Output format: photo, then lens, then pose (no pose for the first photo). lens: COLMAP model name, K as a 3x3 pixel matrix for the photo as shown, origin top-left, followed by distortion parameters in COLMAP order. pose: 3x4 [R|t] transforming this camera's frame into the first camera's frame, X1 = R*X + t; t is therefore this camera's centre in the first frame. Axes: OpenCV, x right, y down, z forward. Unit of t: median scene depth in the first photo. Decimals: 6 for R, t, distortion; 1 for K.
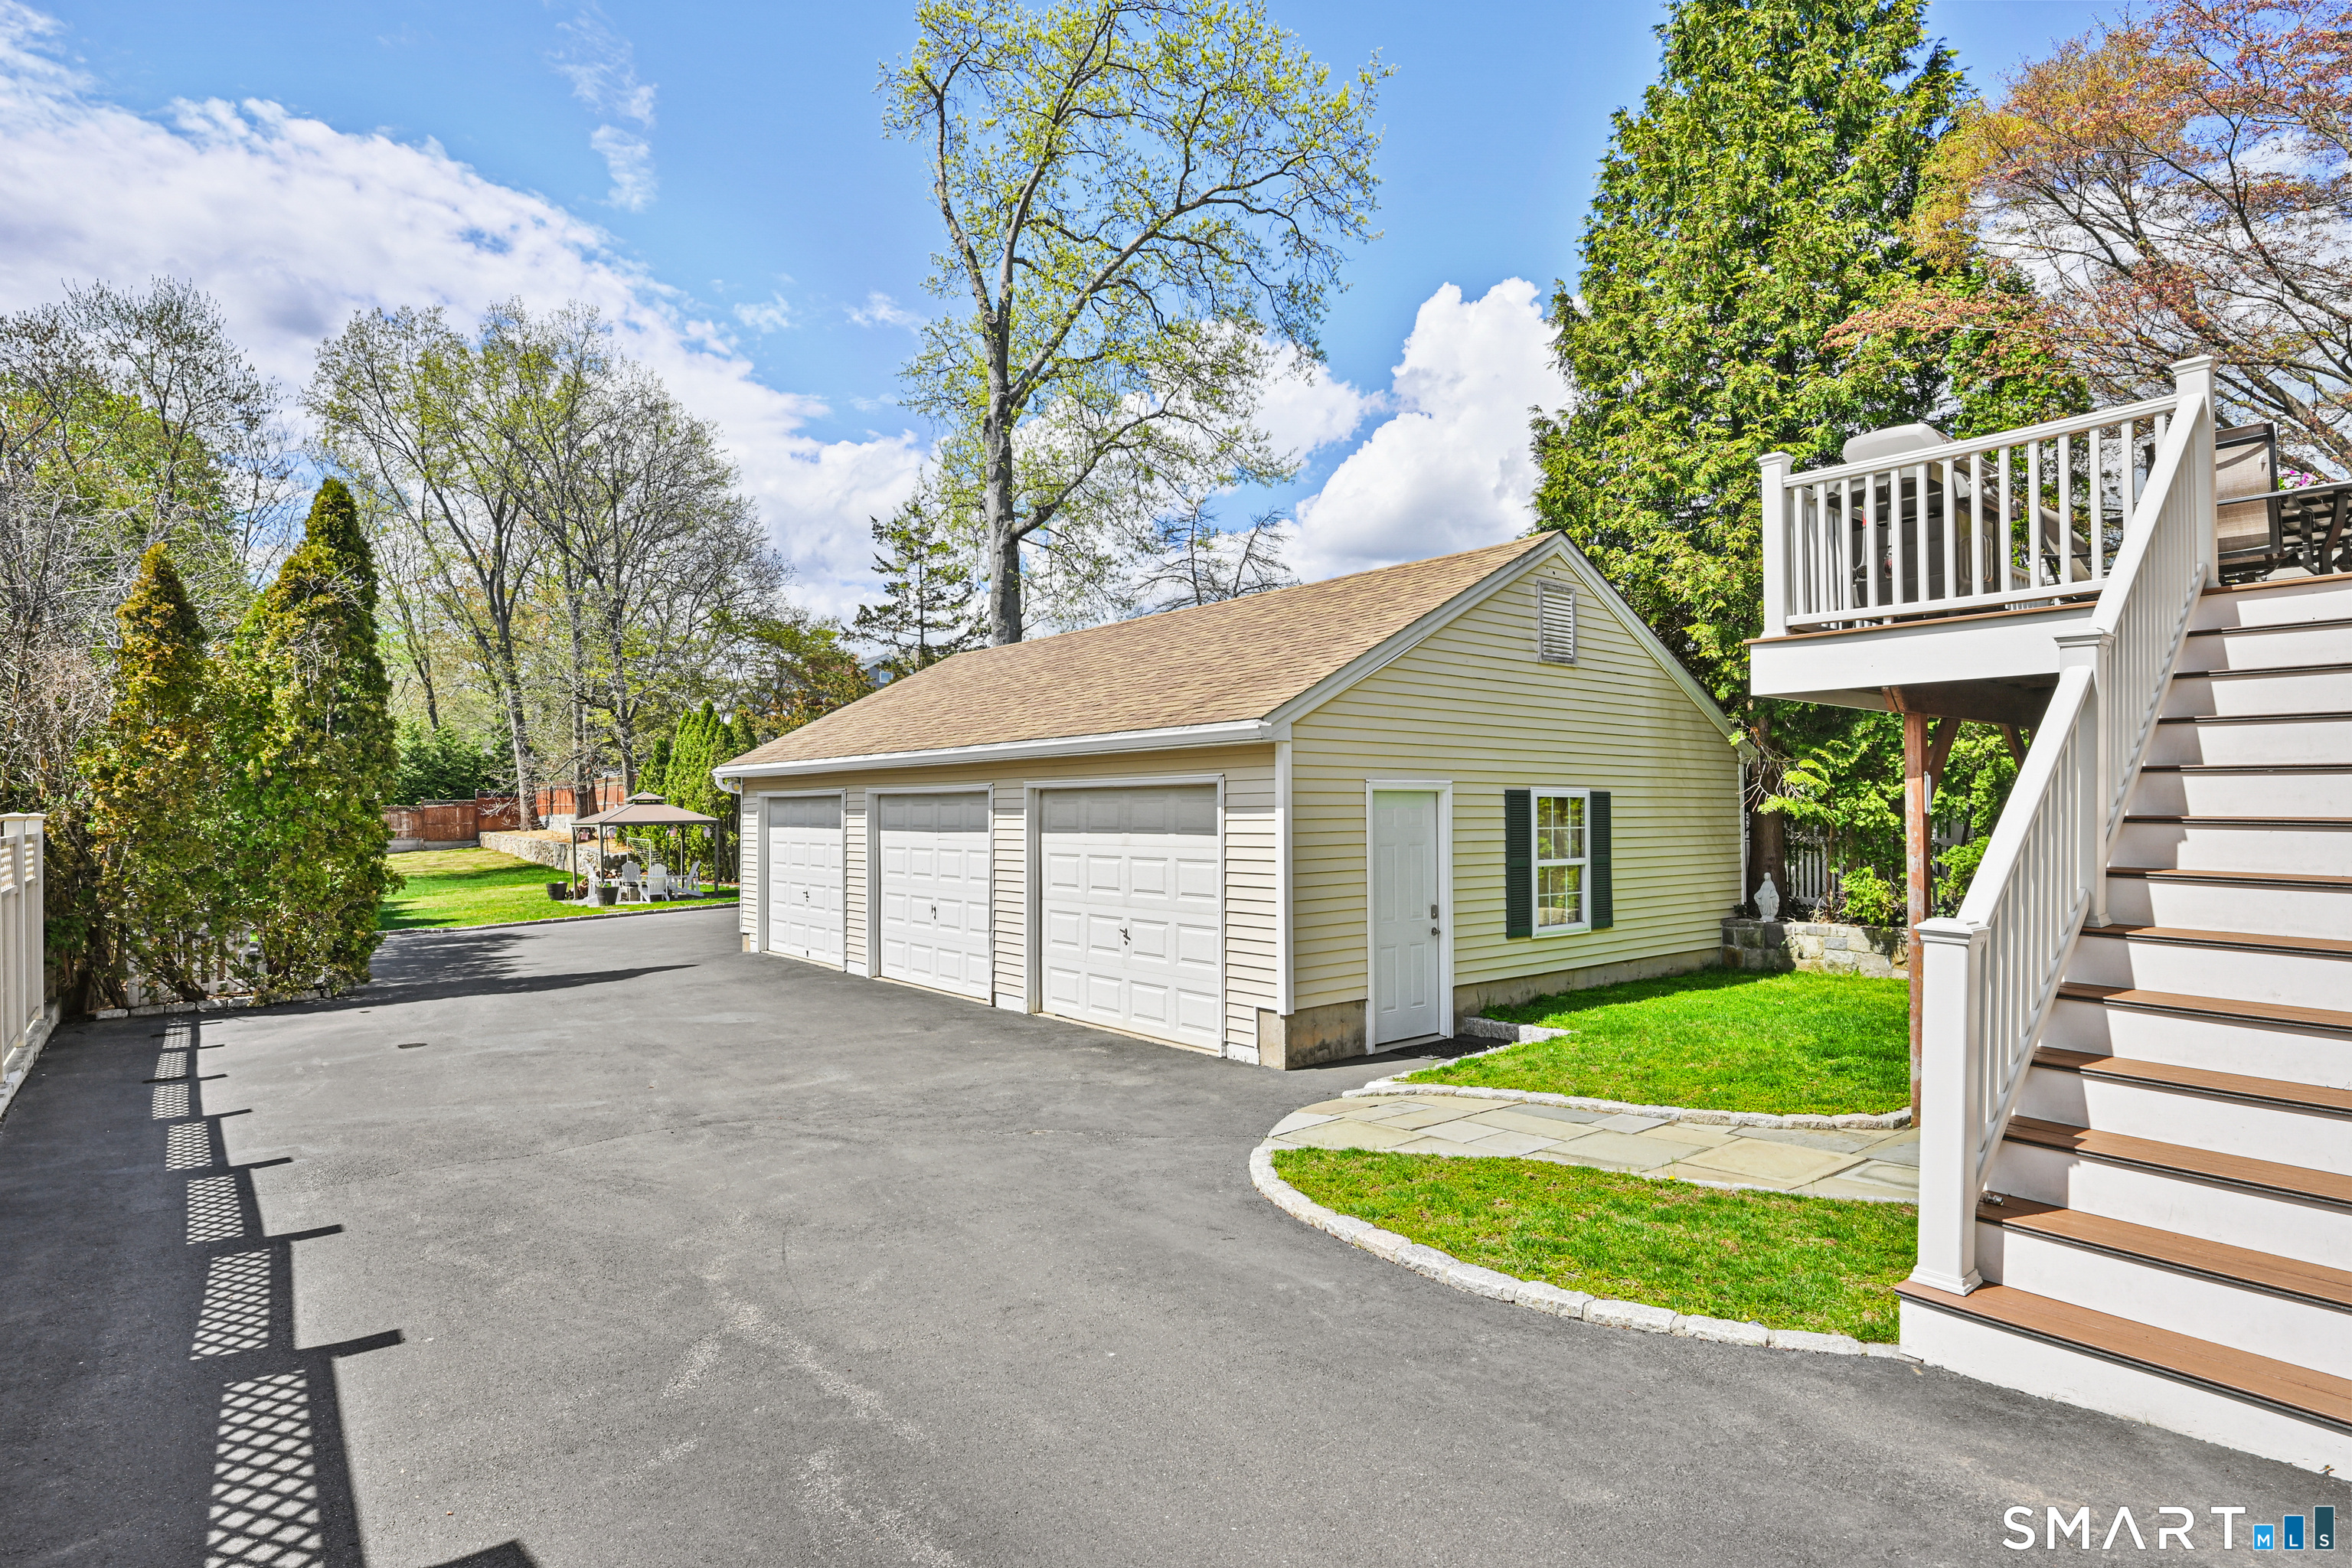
lens RADIAL K [[1216.2, 0, 1183.1], [0, 1216.2, 773.4], [0, 0, 1]] dist [-0.000913, 0.000017]
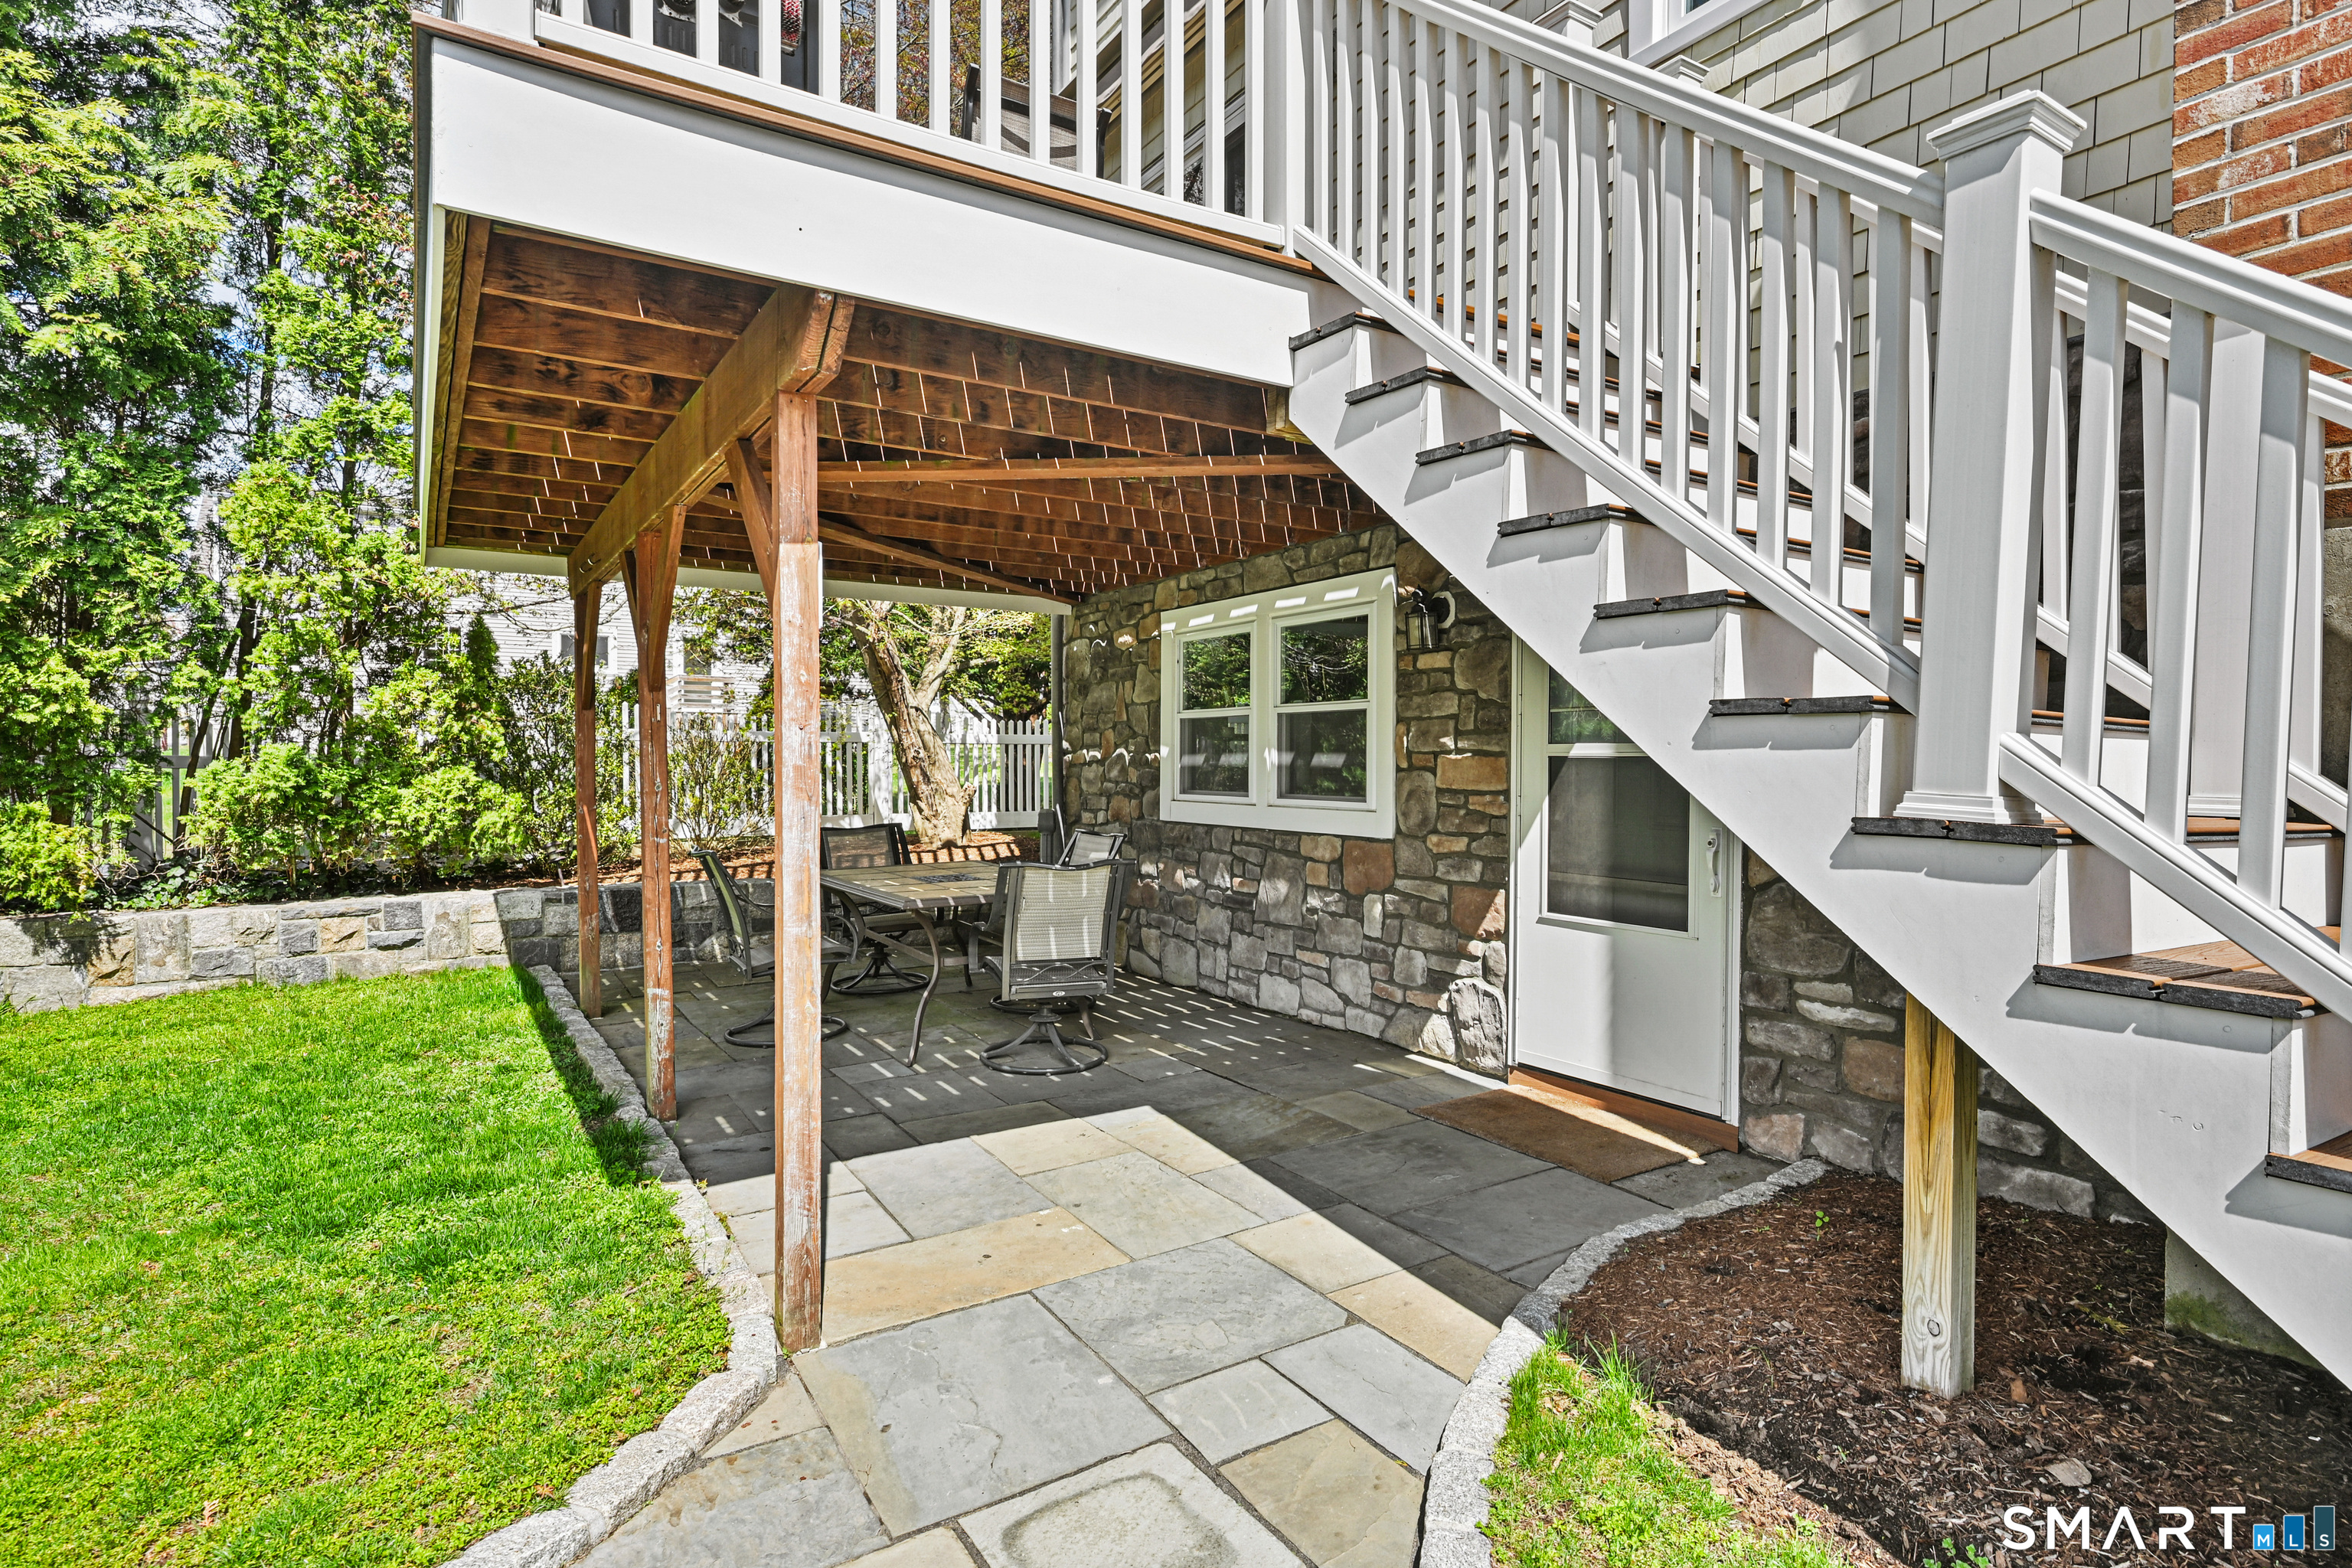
lens RADIAL K [[1216.2, 0, 1183.1], [0, 1216.2, 773.4], [0, 0, 1]] dist [-0.000913, 0.000017]
pose [[0.121931, -0.004939, 0.992526, 0.099182], [-0.036290, 0.999297, 0.009431, 0.039683], [-0.991875, -0.037169, 0.121666, 0.422435]]
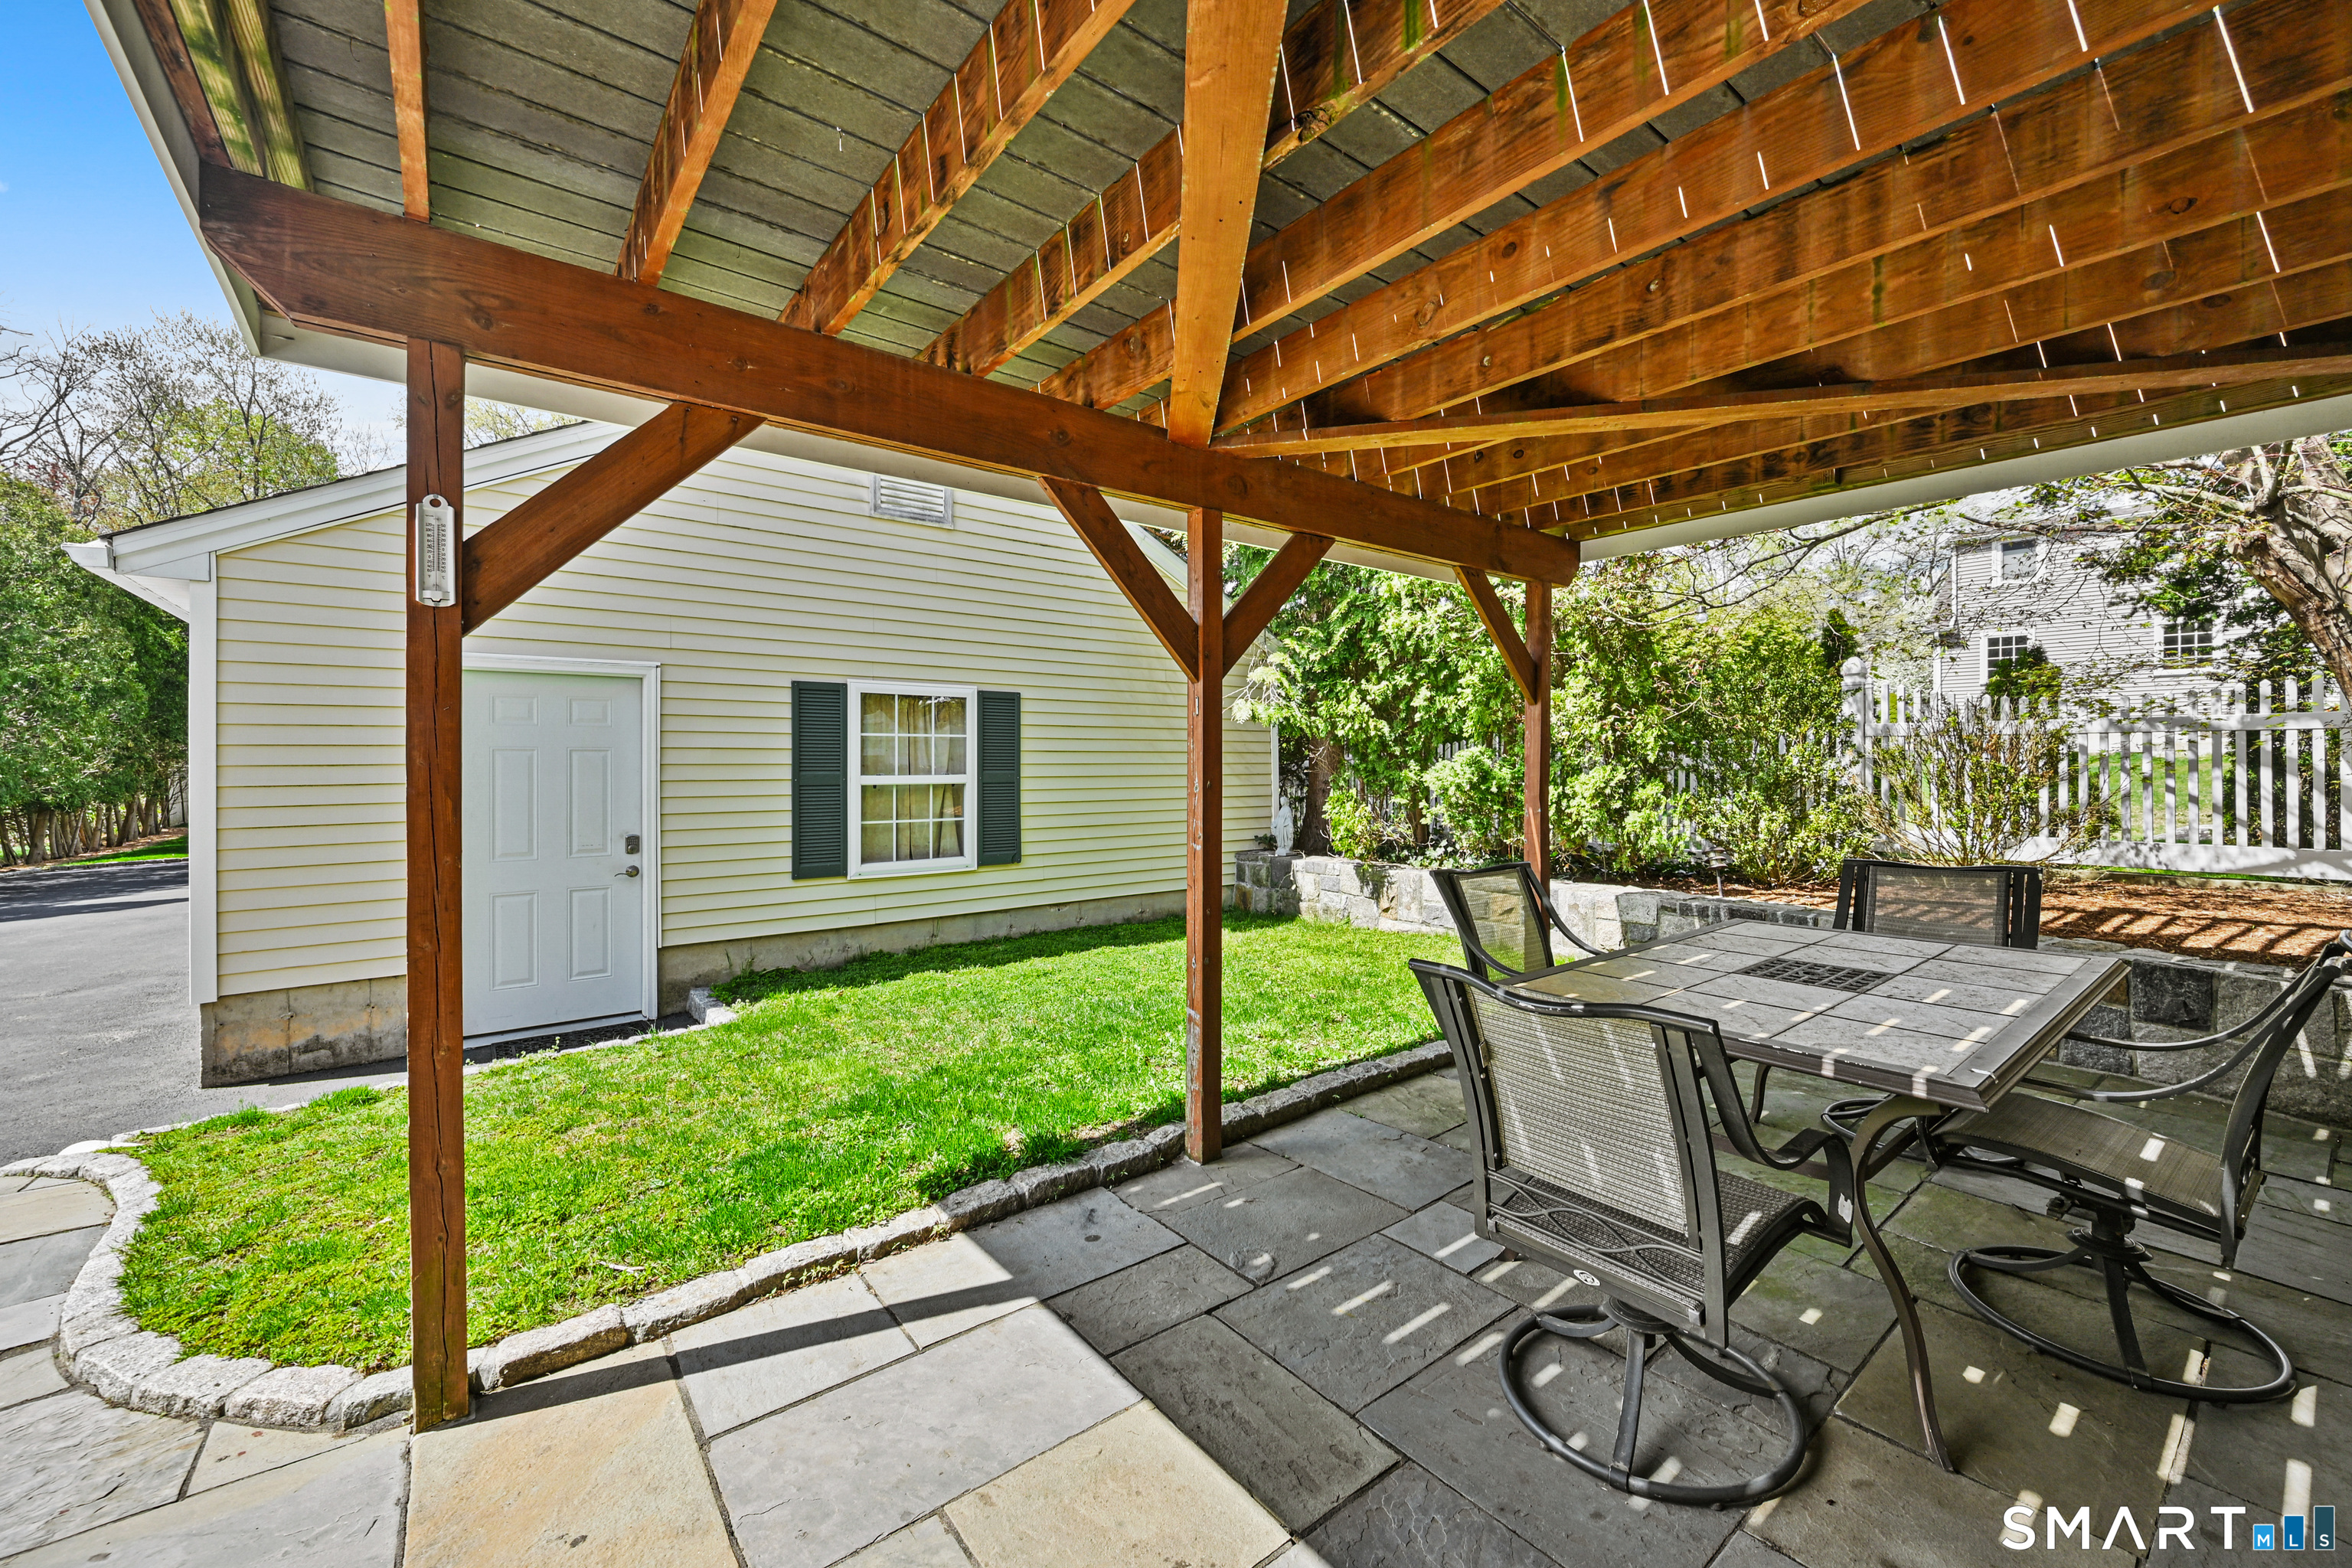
lens RADIAL K [[917.5, 0, 1189.9], [0, 917.5, 762.7], [0, 0, 1]] dist [-0.000930, 0.000258]
pose [[0.999708, 0.002378, -0.024043, 0.439874], [-0.001552, 0.999408, 0.034355, 0.036971], [0.024111, -0.034308, 0.999120, 0.372794]]
